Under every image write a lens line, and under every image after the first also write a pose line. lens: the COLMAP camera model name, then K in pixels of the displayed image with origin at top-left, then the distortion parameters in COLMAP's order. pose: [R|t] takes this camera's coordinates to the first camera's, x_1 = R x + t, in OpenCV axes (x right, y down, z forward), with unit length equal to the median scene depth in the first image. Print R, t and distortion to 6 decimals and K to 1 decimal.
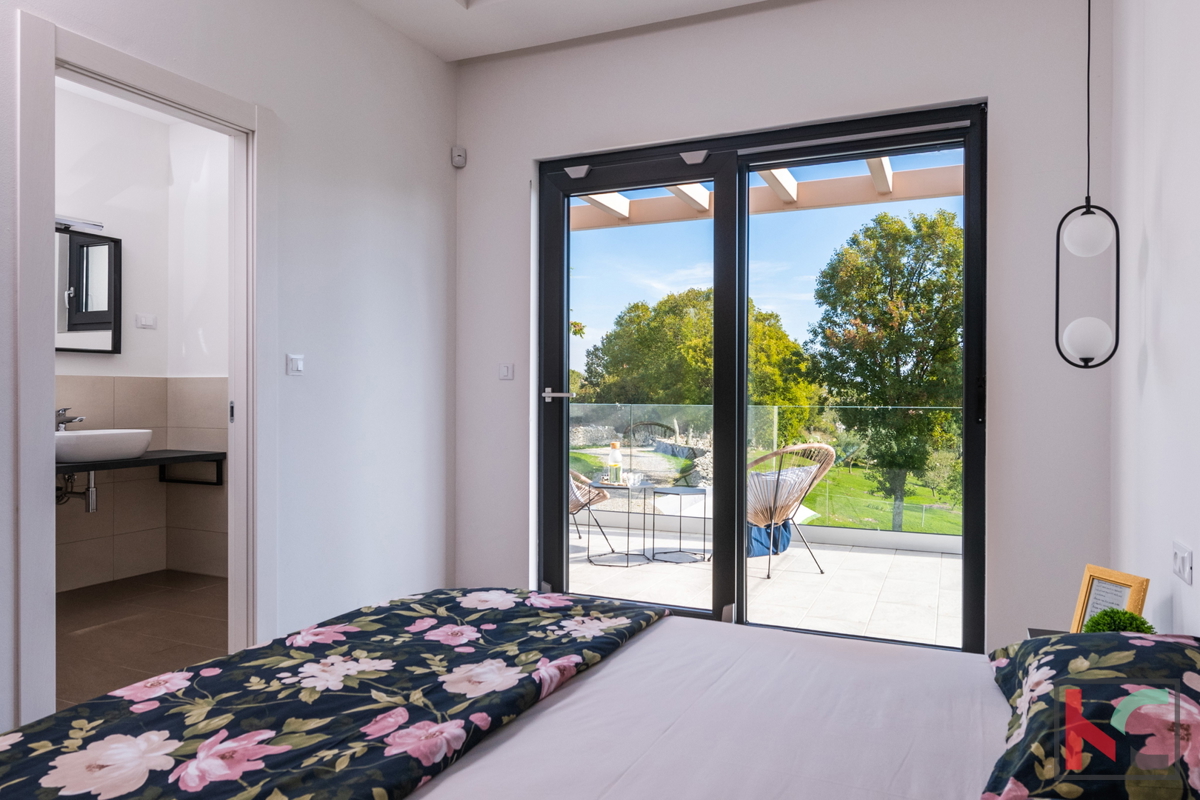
lens RADIAL K [[777.4, 0, 600.0], [0, 777.4, 400.0], [0, 0, 1]] dist [0.002189, 0.000418]
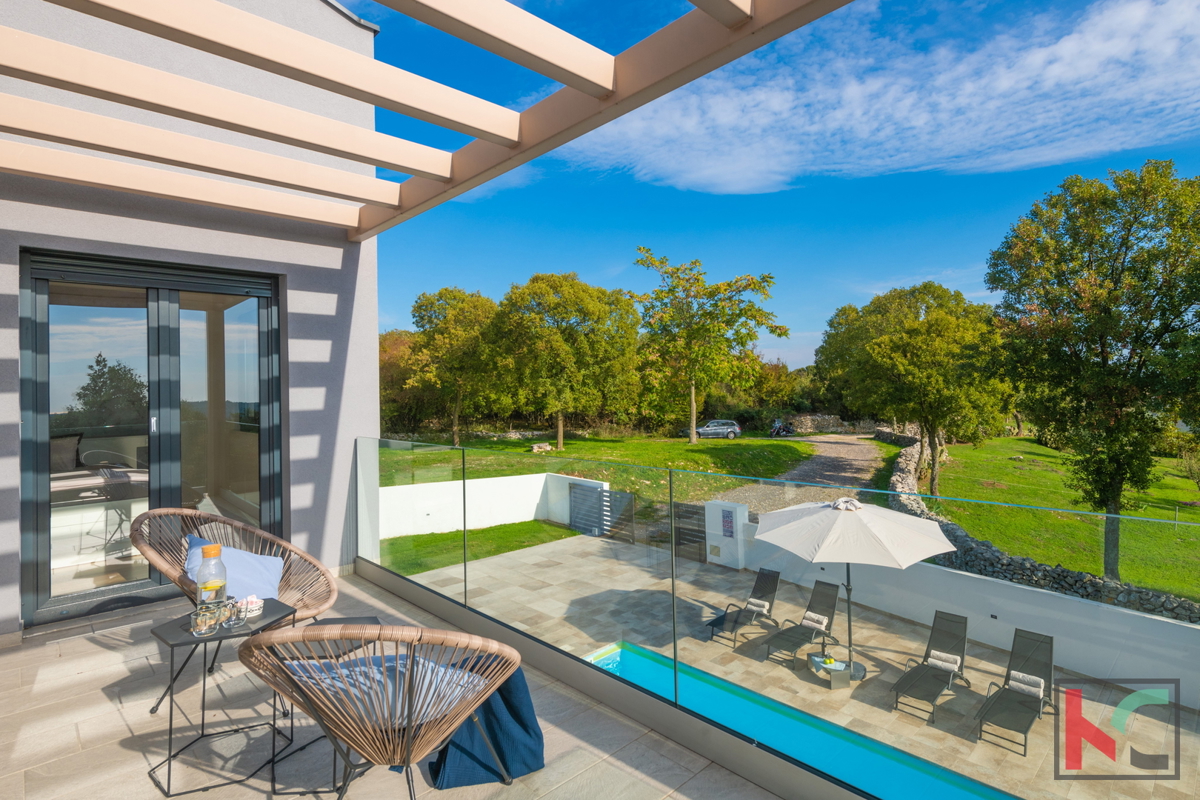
lens RADIAL K [[612.7, 0, 603.1], [0, 612.7, 387.1], [0, 0, 1]] dist [-0.002788, -0.000267]
pose [[0.929059, -0.027723, -0.368890, 0.213132], [0.024132, 0.999606, -0.014345, -0.022106], [0.369143, 0.004425, 0.929362, 0.323279]]
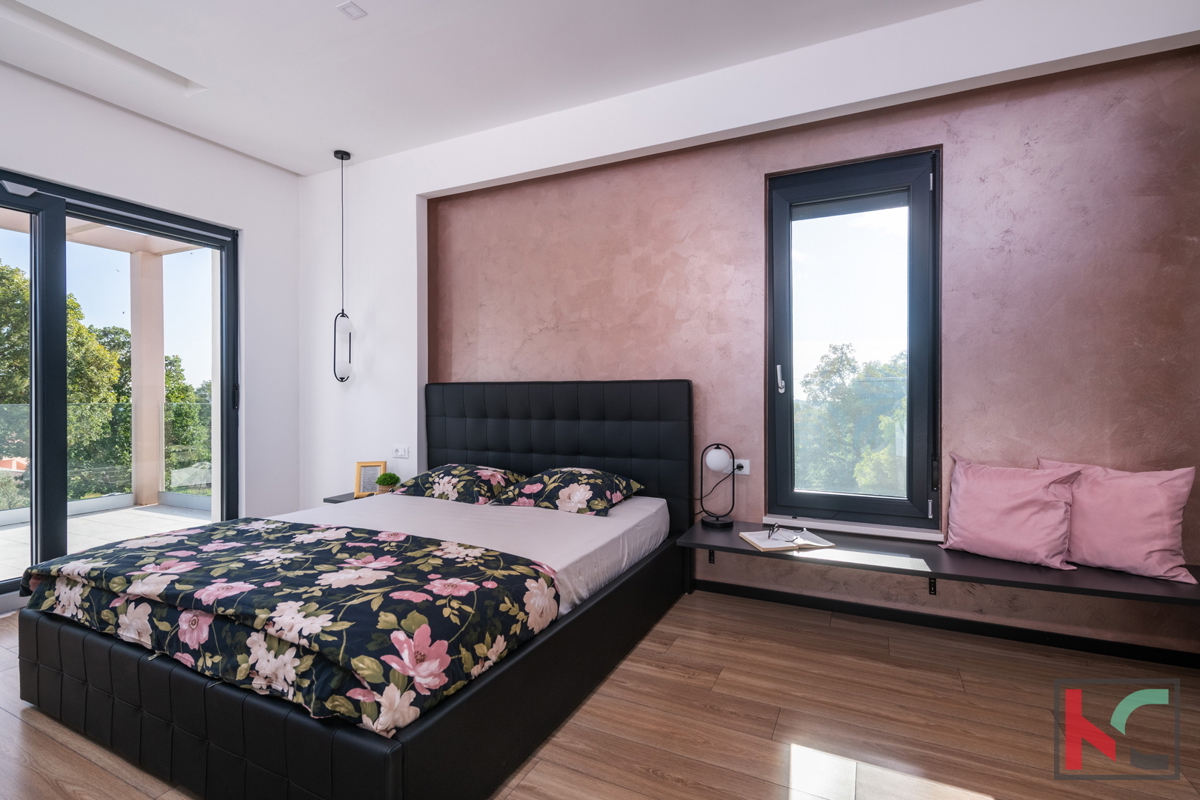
lens RADIAL K [[556.8, 0, 600.0], [0, 556.8, 400.0], [0, 0, 1]] dist [-0.000658, -0.000401]
pose [[0.024701, -0.011552, 0.999628, -1.164943], [0.006552, 0.999914, 0.011393, 0.001516], [-0.999673, 0.006268, 0.024775, 0.195090]]
